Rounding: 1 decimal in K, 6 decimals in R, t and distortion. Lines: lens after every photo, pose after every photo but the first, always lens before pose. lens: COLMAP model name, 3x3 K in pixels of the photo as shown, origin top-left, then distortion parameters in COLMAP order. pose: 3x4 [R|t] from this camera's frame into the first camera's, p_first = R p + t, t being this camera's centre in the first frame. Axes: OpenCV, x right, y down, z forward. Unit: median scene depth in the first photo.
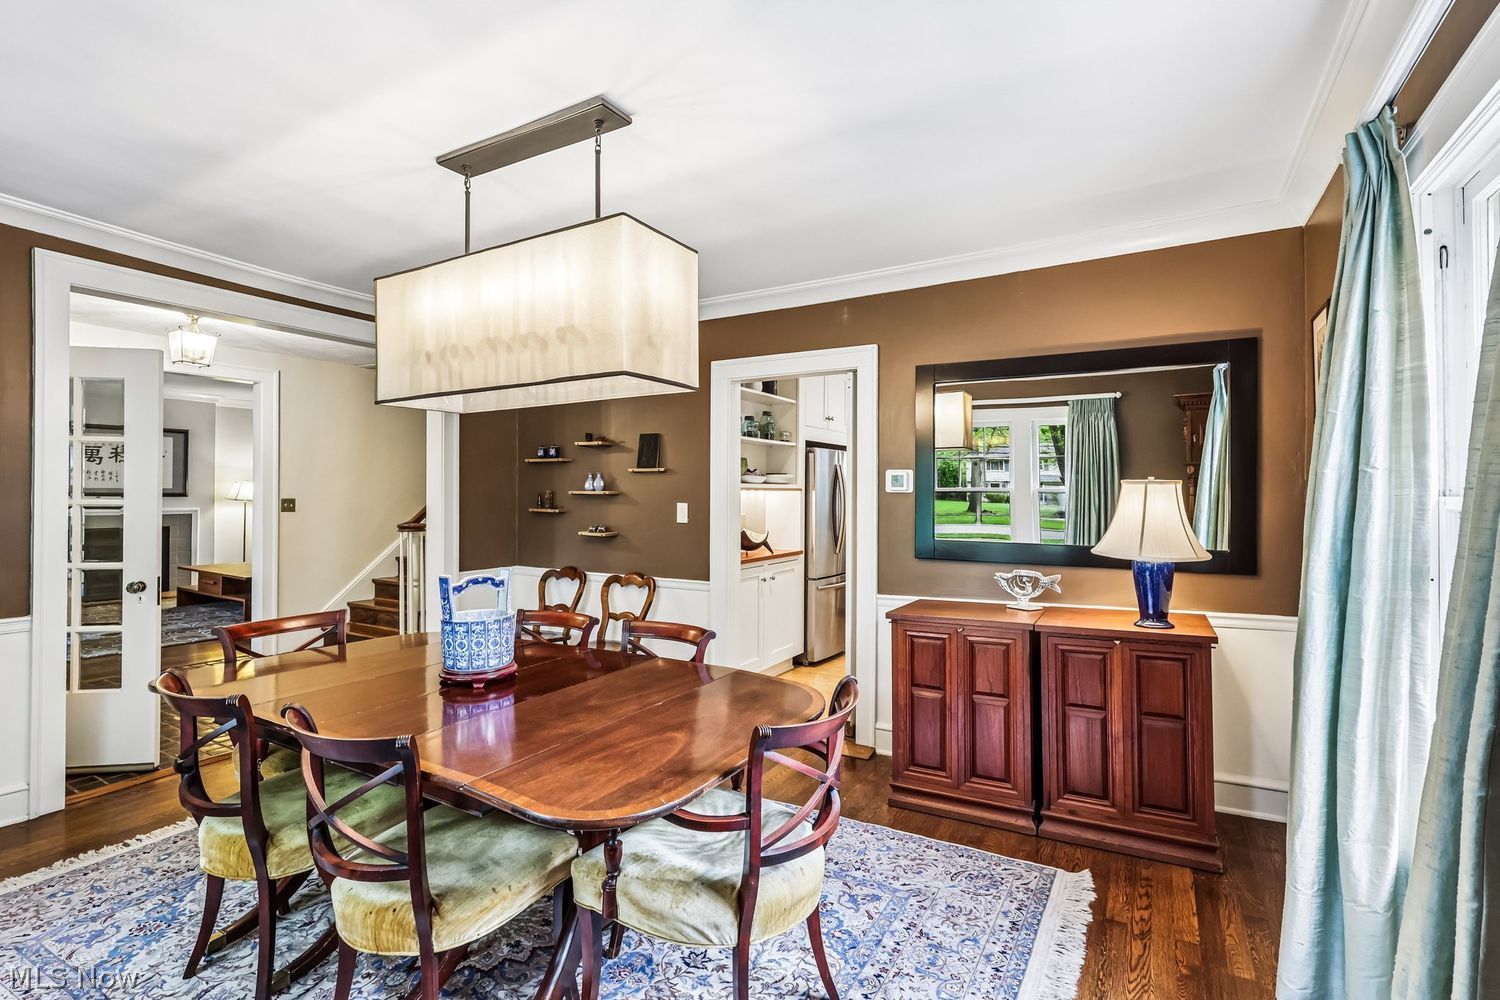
lens RADIAL K [[718.7, 0, 743.4], [0, 718.7, 498.5], [0, 0, 1]] dist [-0.000339, -0.000113]
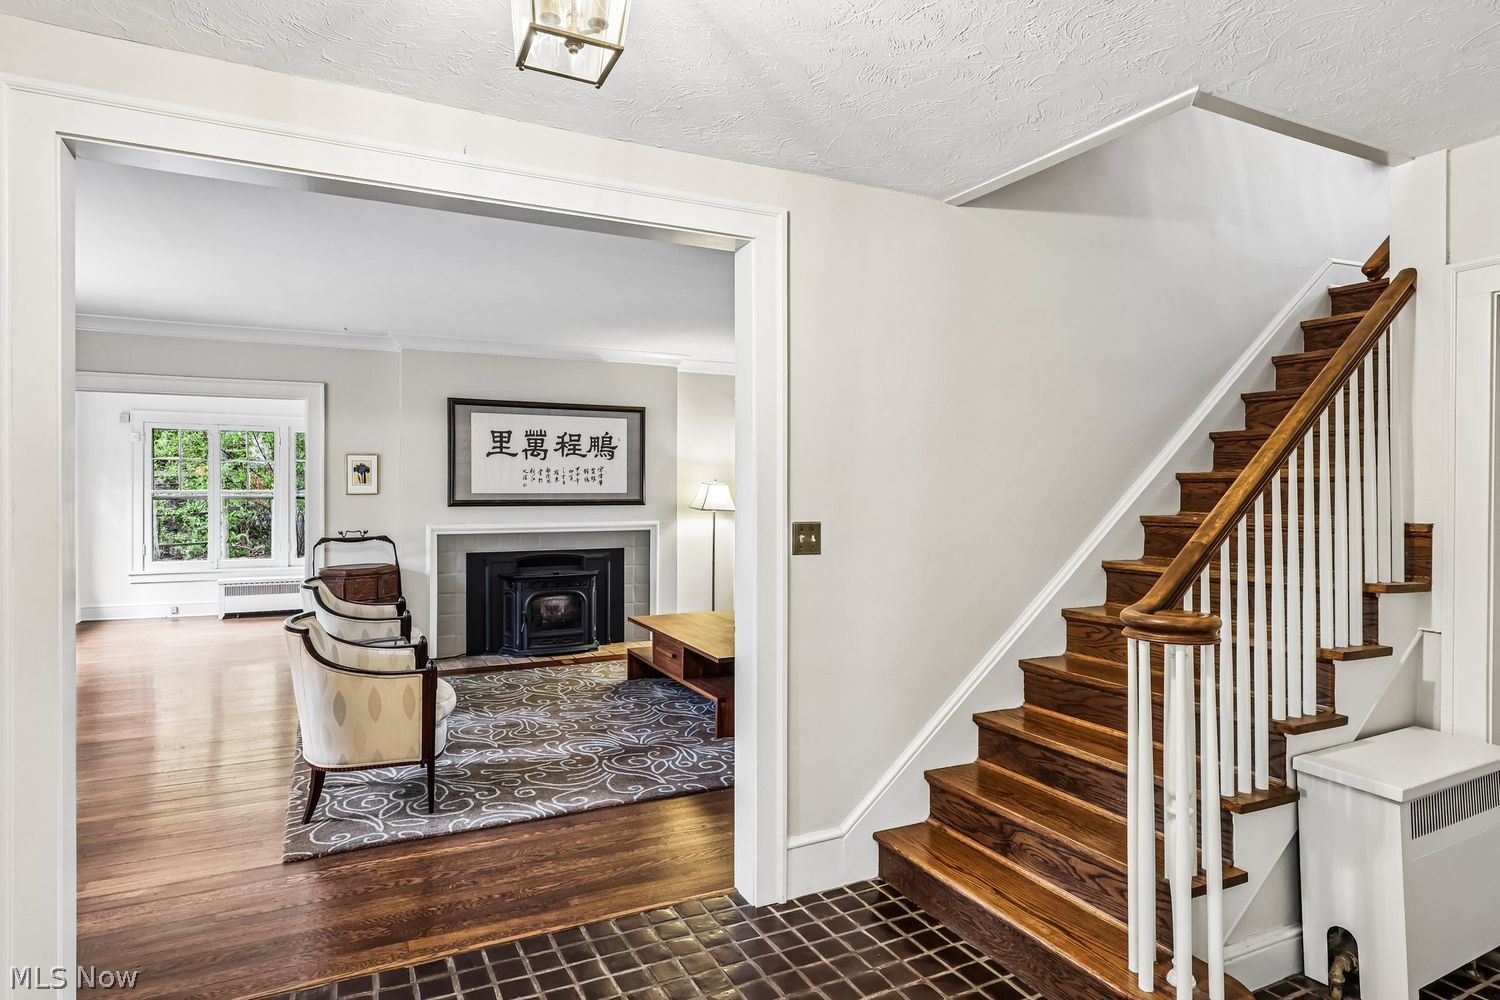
lens RADIAL K [[840.4, 0, 746.2], [0, 840.4, 496.2], [0, 0, 1]] dist [0.000420, 0.000004]
pose [[0.847125, -0.001360, -0.531392, -0.307634], [0.001550, 0.999999, -0.000088, -0.012009], [0.531392, -0.000750, 0.847126, 0.431104]]
